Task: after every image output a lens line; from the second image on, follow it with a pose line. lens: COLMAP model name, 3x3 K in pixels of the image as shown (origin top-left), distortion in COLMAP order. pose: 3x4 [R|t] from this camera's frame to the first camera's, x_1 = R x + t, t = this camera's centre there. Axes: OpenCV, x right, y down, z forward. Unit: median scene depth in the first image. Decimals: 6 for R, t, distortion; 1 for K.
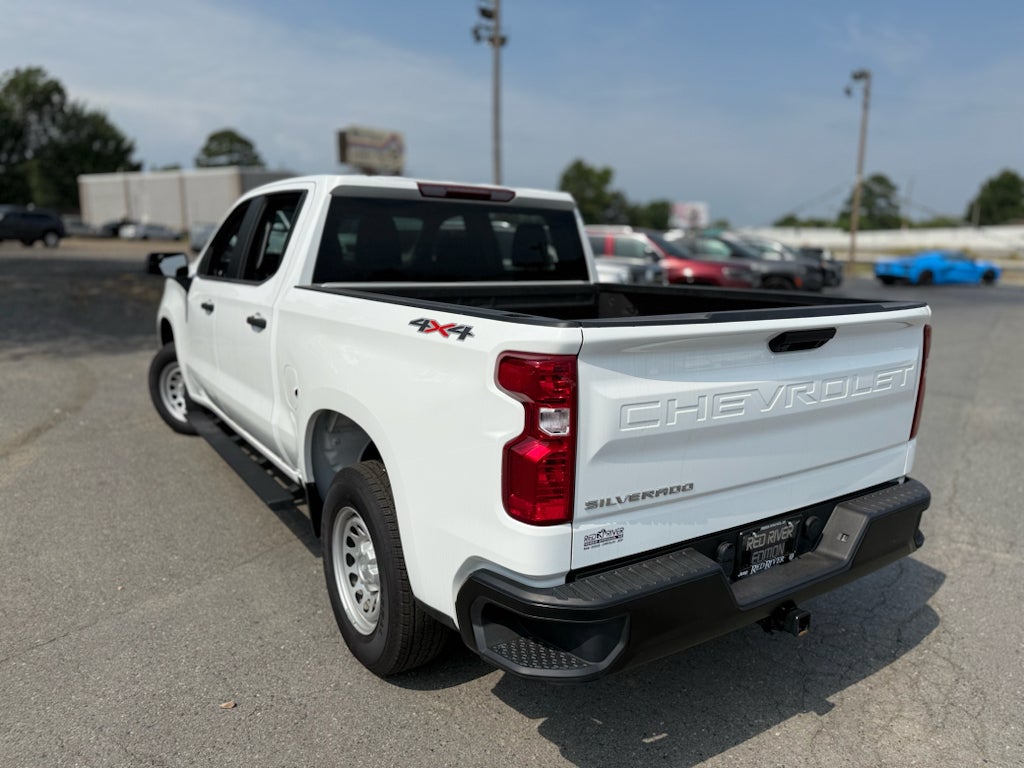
lens RADIAL K [[716.4, 0, 512.0], [0, 716.4, 384.0], [0, 0, 1]] dist [0.186579, -0.320882]
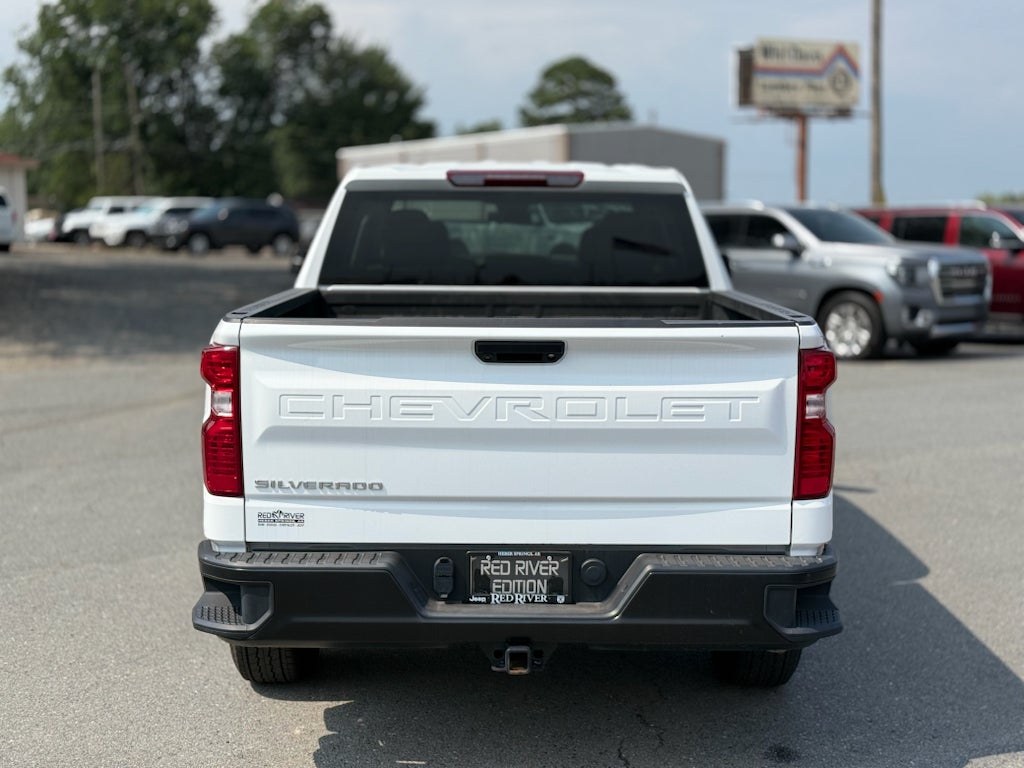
lens RADIAL K [[1430.8, 0, 512.0], [0, 1430.8, 384.0], [0, 0, 1]] dist [0.190798, -0.467339]
pose [[0.833203, 0.054496, -0.550275, 1.386561], [-0.095160, 0.994417, -0.045607, 0.066799], [0.544717, 0.090364, 0.833737, -0.548537]]
